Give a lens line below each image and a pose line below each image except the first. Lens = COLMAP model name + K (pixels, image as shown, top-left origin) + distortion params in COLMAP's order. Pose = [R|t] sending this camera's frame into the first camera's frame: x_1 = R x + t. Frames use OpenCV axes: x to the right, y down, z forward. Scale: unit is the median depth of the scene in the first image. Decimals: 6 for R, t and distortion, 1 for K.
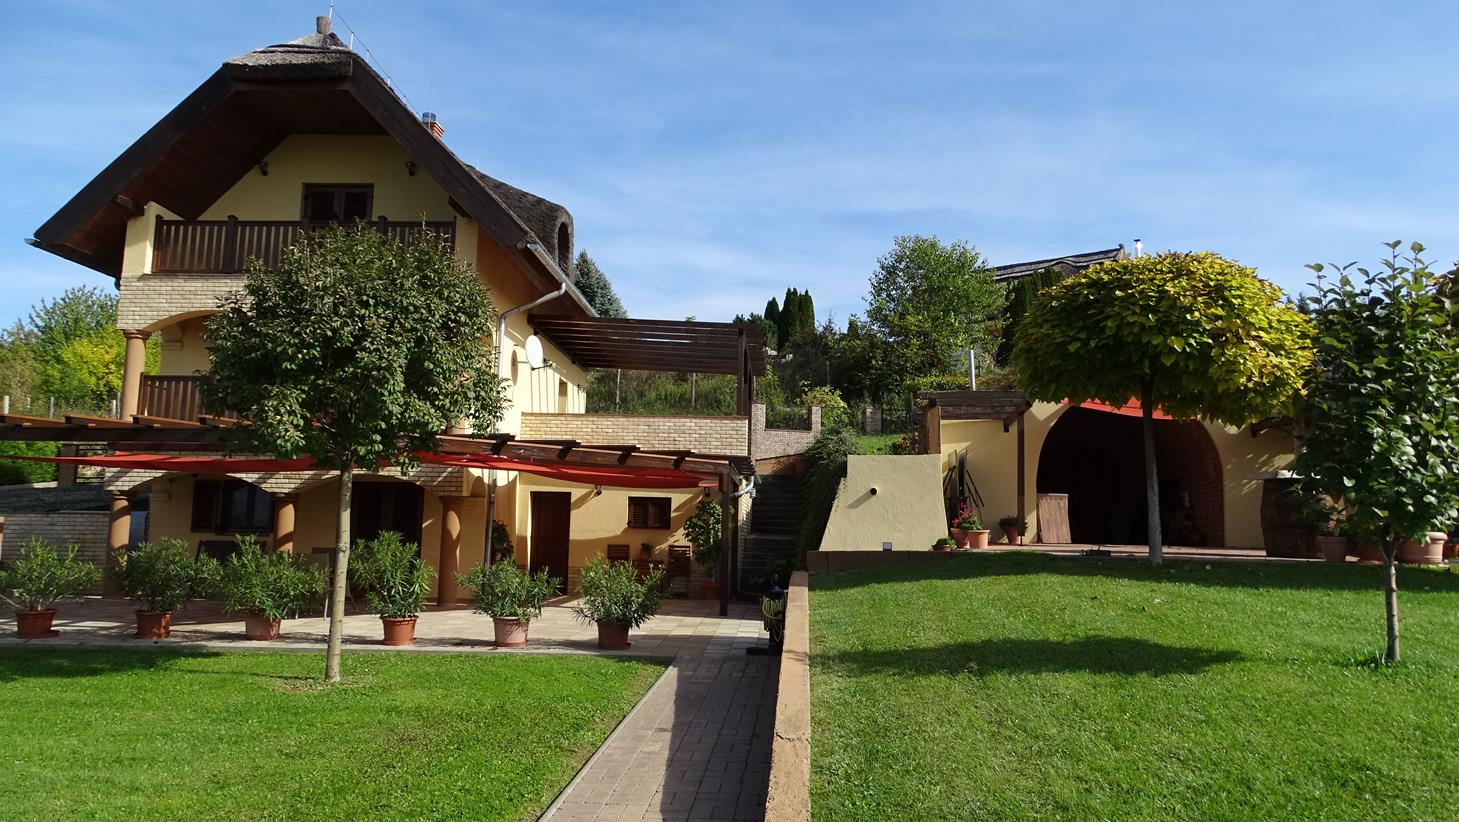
lens RADIAL K [[1042.9, 0, 730.6], [0, 1042.9, 396.1], [0, 0, 1]] dist [0.002306, -0.003919]
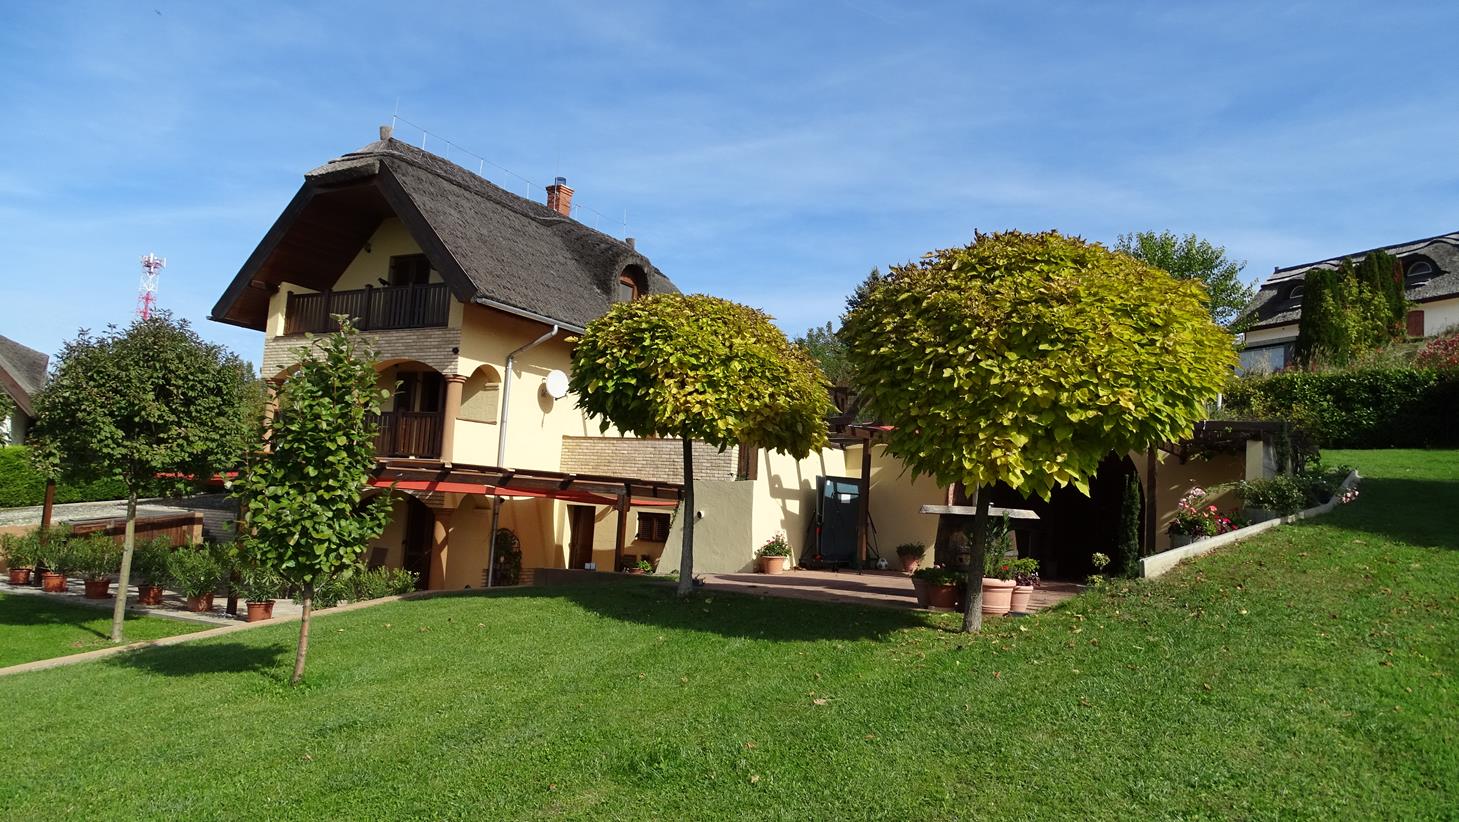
lens RADIAL K [[1042.9, 0, 747.6], [0, 1042.9, 380.3], [0, 0, 1]] dist [0.002306, -0.003919]
pose [[0.896486, -0.025323, -0.442348, 0.576948], [0.015690, 0.999554, -0.025423, -0.015774], [0.442795, 0.015851, 0.896483, 0.060460]]
